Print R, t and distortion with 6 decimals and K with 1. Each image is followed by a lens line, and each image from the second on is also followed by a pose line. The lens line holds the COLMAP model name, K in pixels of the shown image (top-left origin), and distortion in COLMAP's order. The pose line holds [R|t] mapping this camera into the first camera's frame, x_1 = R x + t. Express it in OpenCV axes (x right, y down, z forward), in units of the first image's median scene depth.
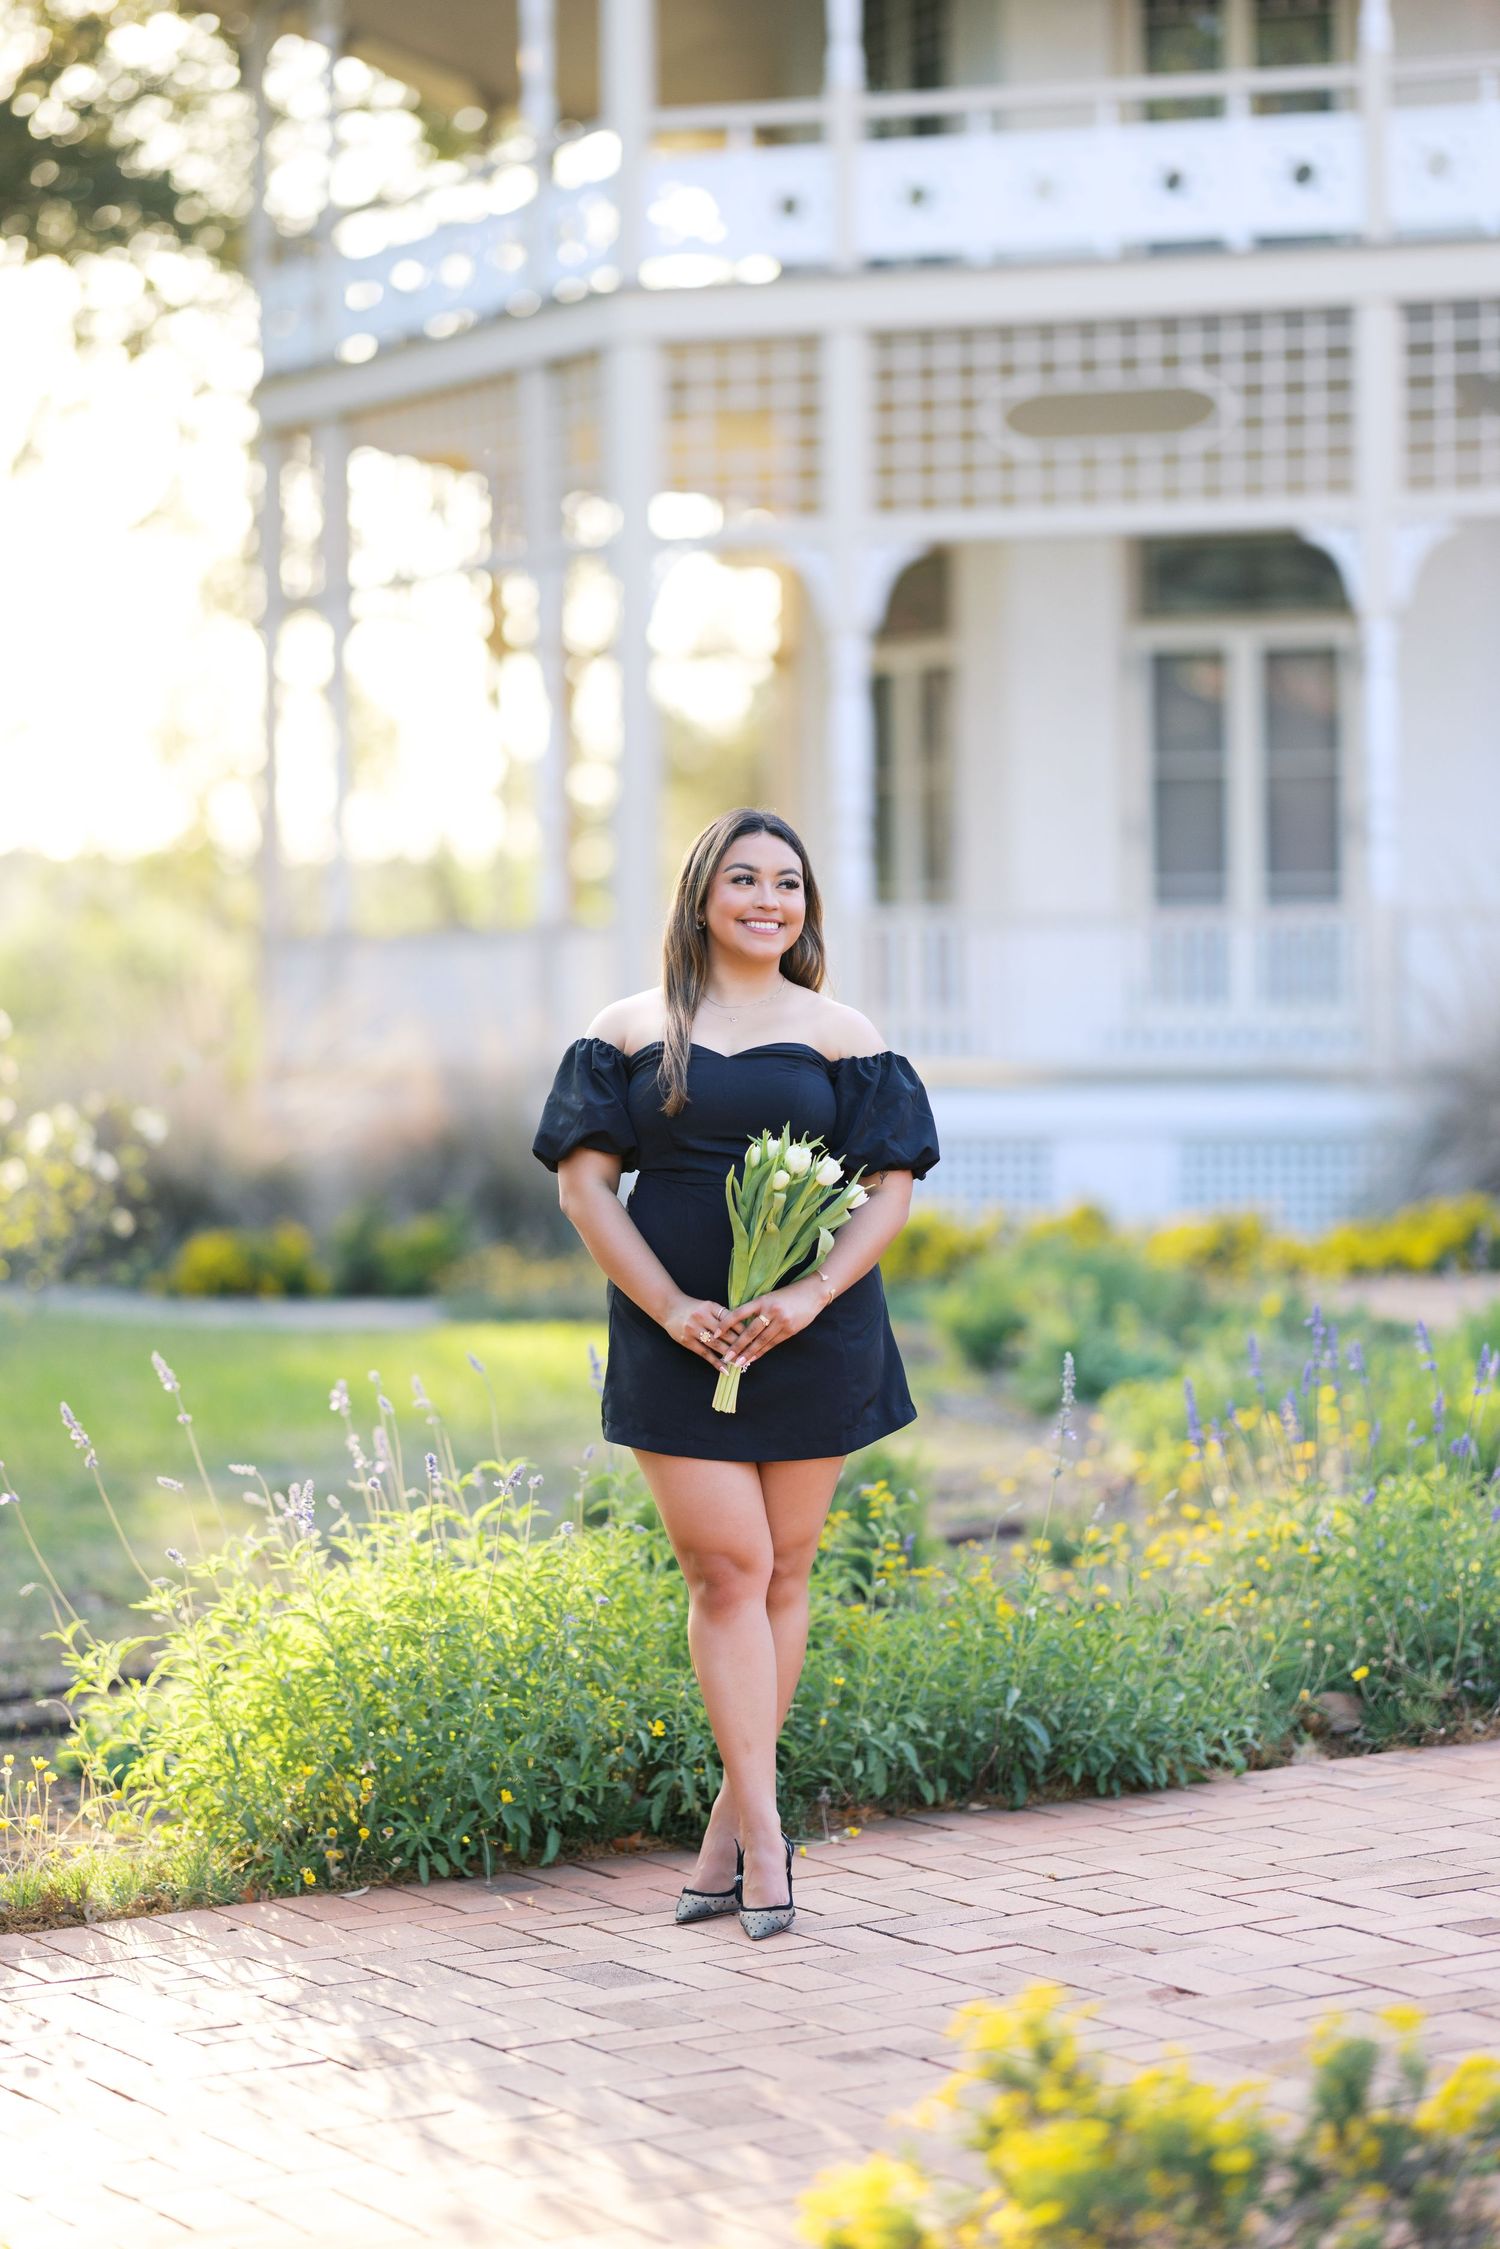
lens RADIAL K [[8729.1, 0, 750.0], [0, 8729.1, 1124.5], [0, 0, 1]] dist [0.073229, 1.759193]
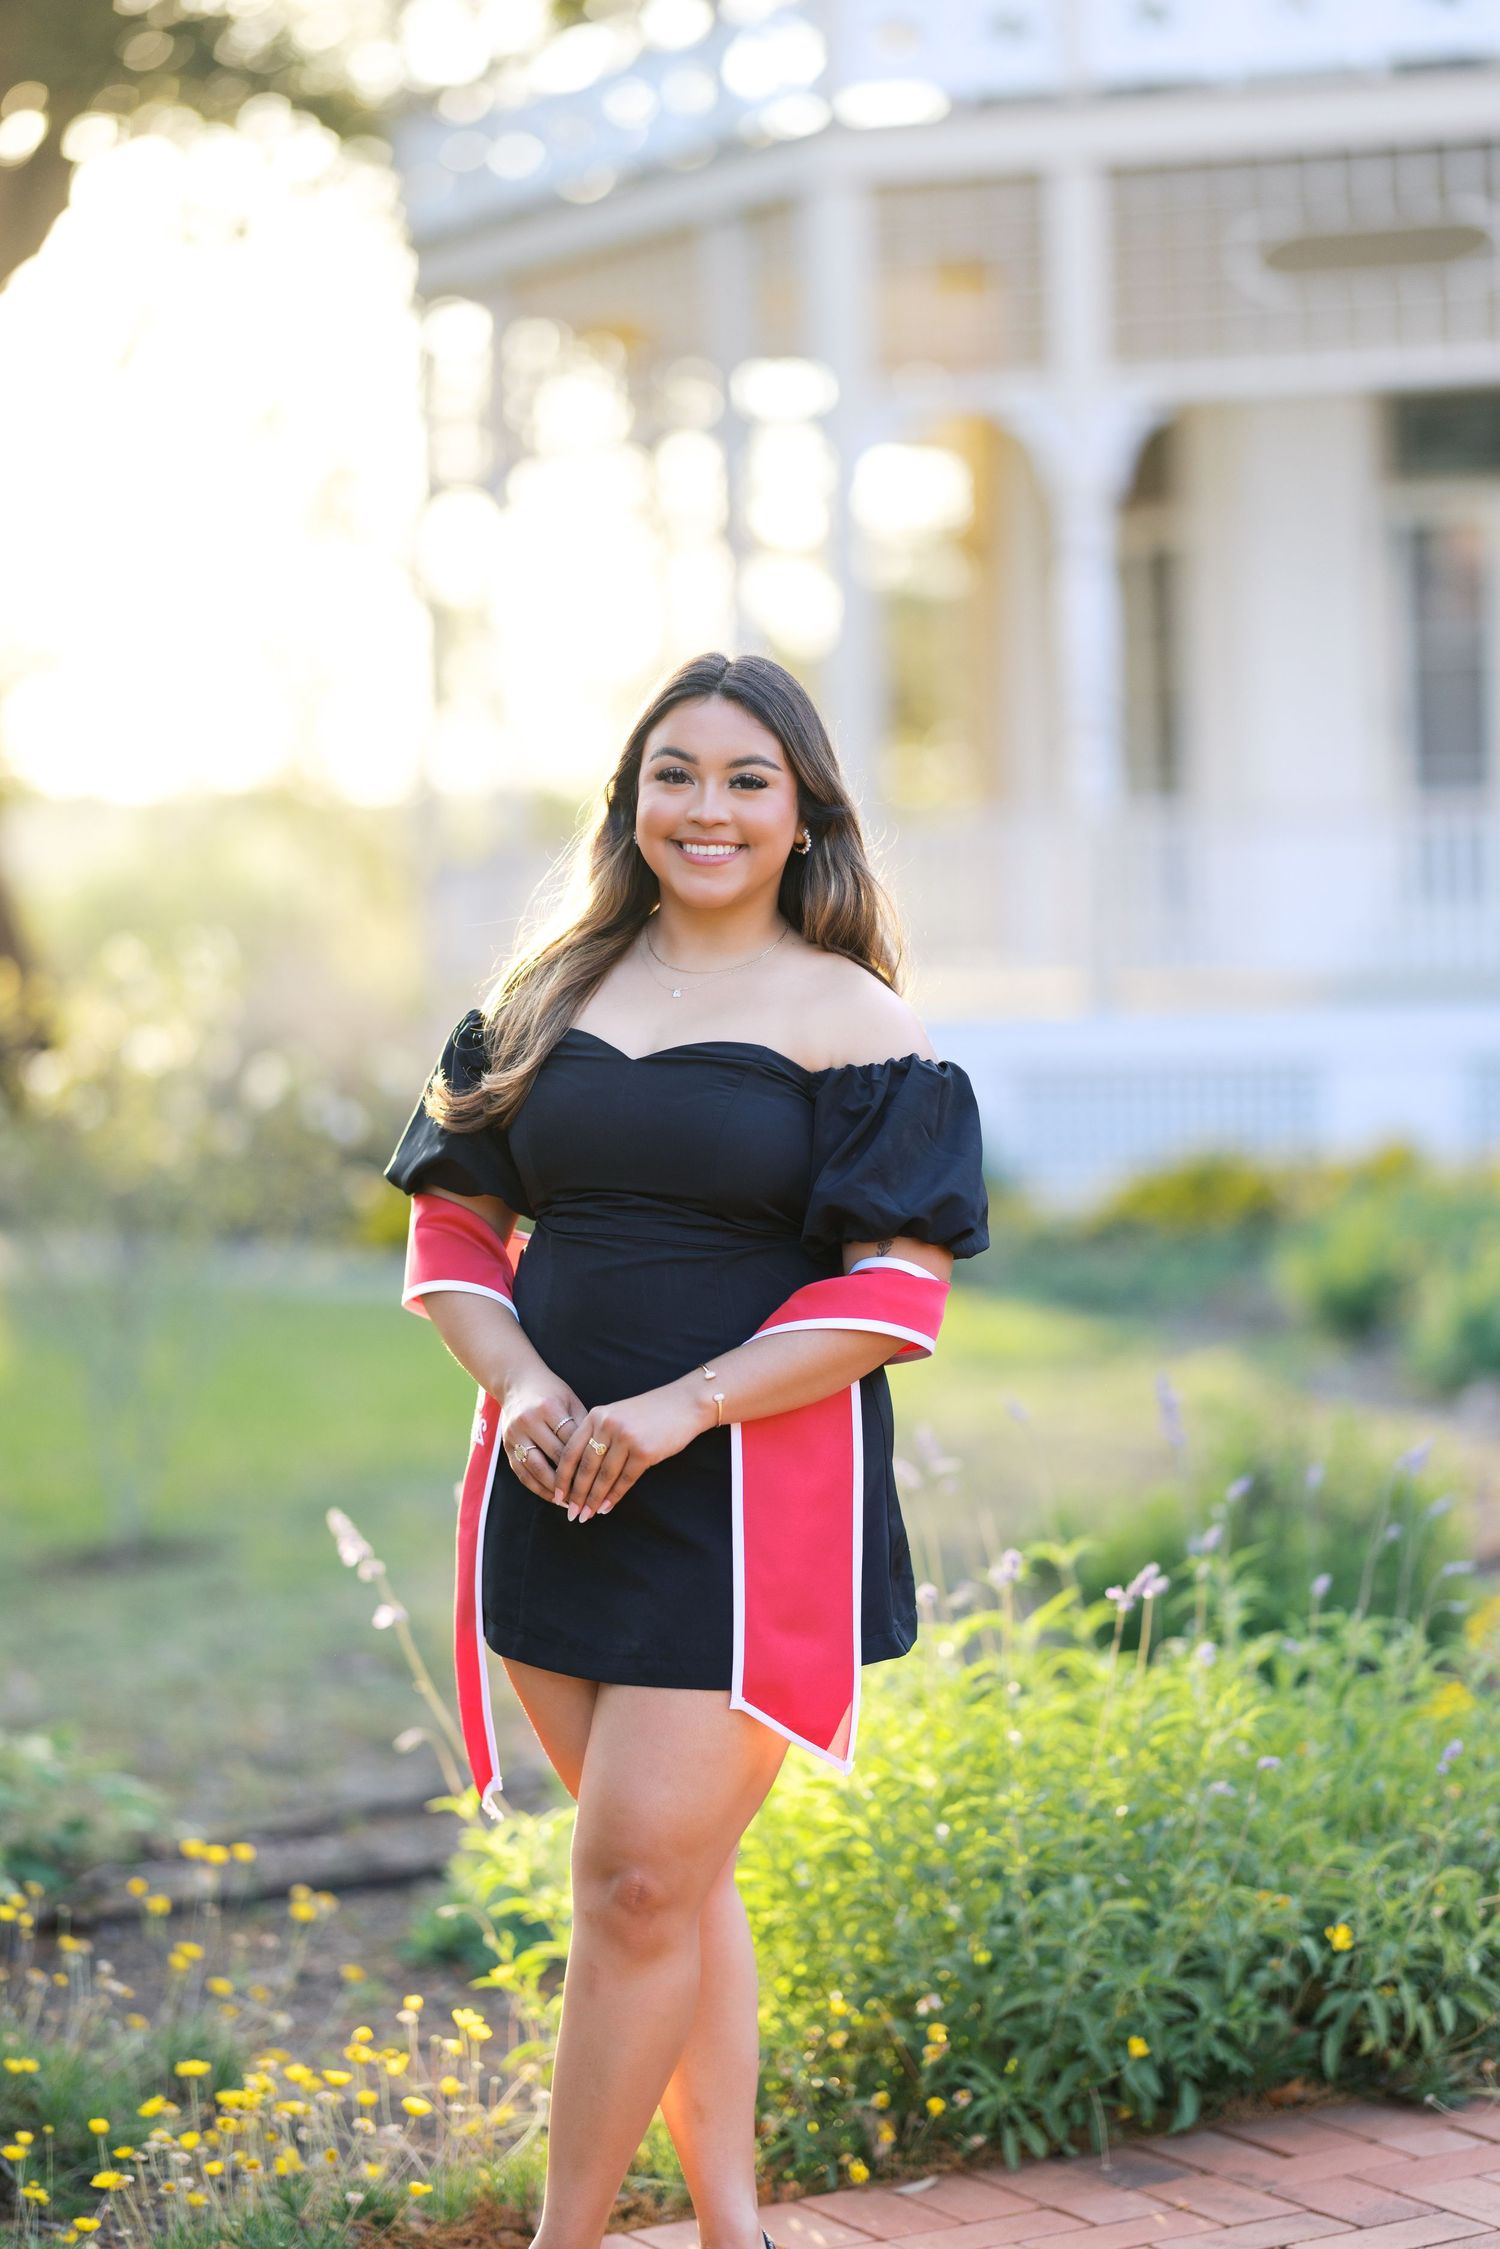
lens RADIAL K [[7388.3, 0, 750.0], [0, 7388.3, 1124.5], [0, 0, 1]] dist [0.062869, 0.796987]
pose [[0.999586, -0.020325, 0.020385, -0.067969], [0.020067, 0.999717, 0.012787, -0.004559], [-0.020639, -0.012372, 0.999710, 0.405450]]
